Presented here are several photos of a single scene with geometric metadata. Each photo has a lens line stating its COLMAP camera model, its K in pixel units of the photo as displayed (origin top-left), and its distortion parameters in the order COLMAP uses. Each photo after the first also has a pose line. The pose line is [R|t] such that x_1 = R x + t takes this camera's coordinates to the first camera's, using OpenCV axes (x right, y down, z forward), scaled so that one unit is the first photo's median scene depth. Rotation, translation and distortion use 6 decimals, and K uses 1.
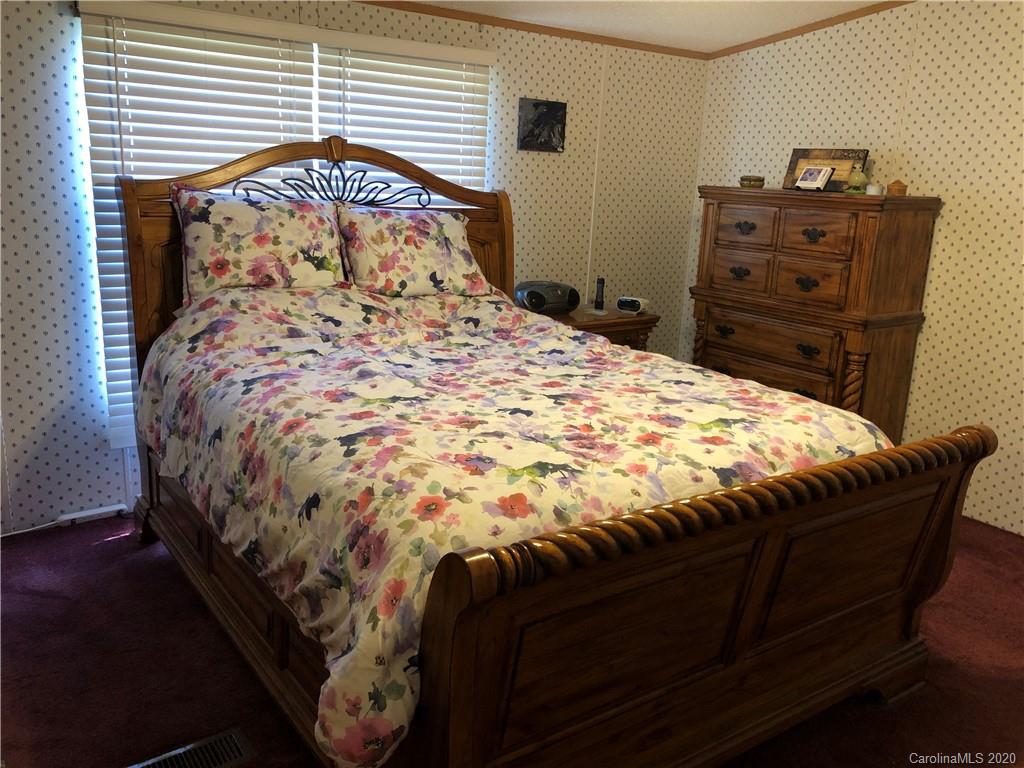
lens RADIAL K [[848.9, 0, 513.1], [0, 848.9, 360.7], [0, 0, 1]] dist [0.006621, -0.009281]
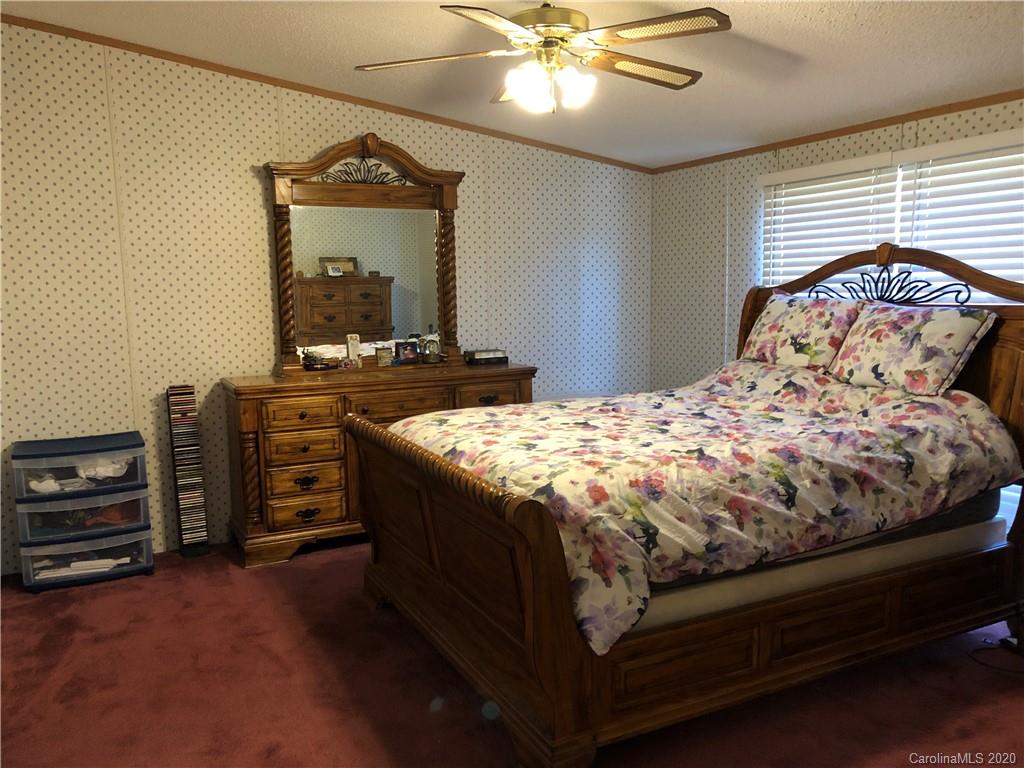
lens RADIAL K [[822.5, 0, 512.0], [0, 822.5, 384.0], [0, 0, 1]] dist [0.006947, 0.002432]
pose [[-0.149678, 0.073508, -0.985998, 0.962756], [-0.200184, 0.974326, 0.103027, -0.095527], [0.968258, 0.212802, -0.131120, 0.704330]]
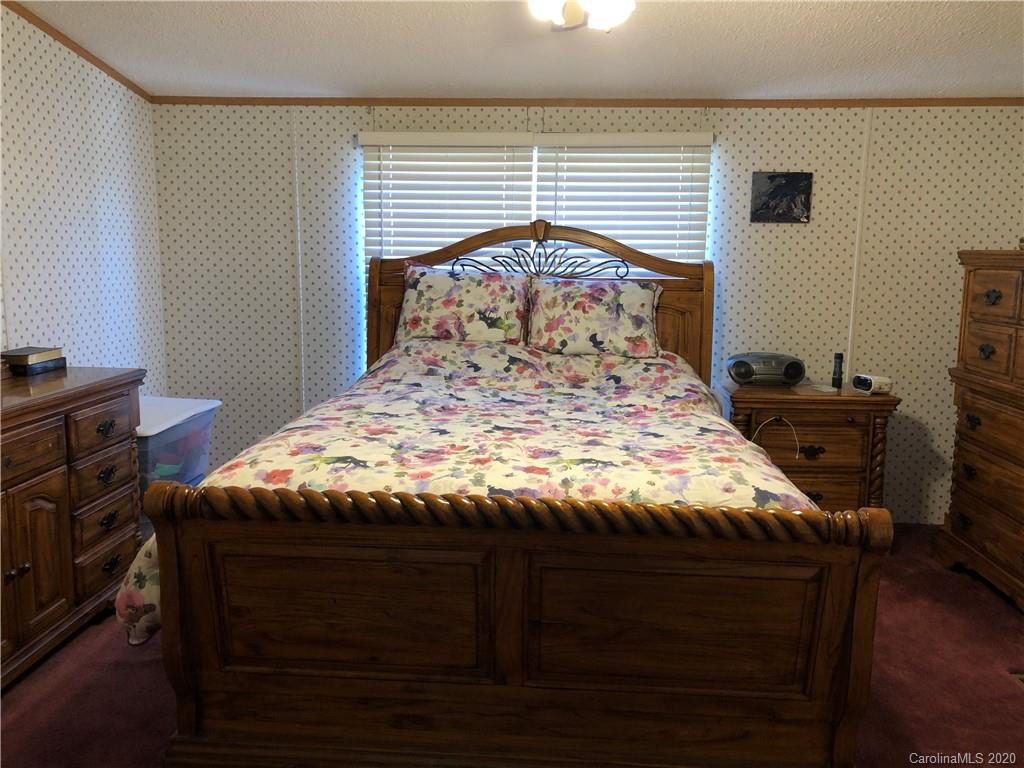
lens RADIAL K [[842.6, 0, 512.0], [0, 842.6, 384.0], [0, 0, 1]] dist [0.037329, -0.067855]
pose [[0.774138, 0.060535, -0.630116, 0.526684], [-0.112010, 0.992809, -0.042233, 0.020347], [0.623028, 0.103273, 0.775352, 0.075731]]
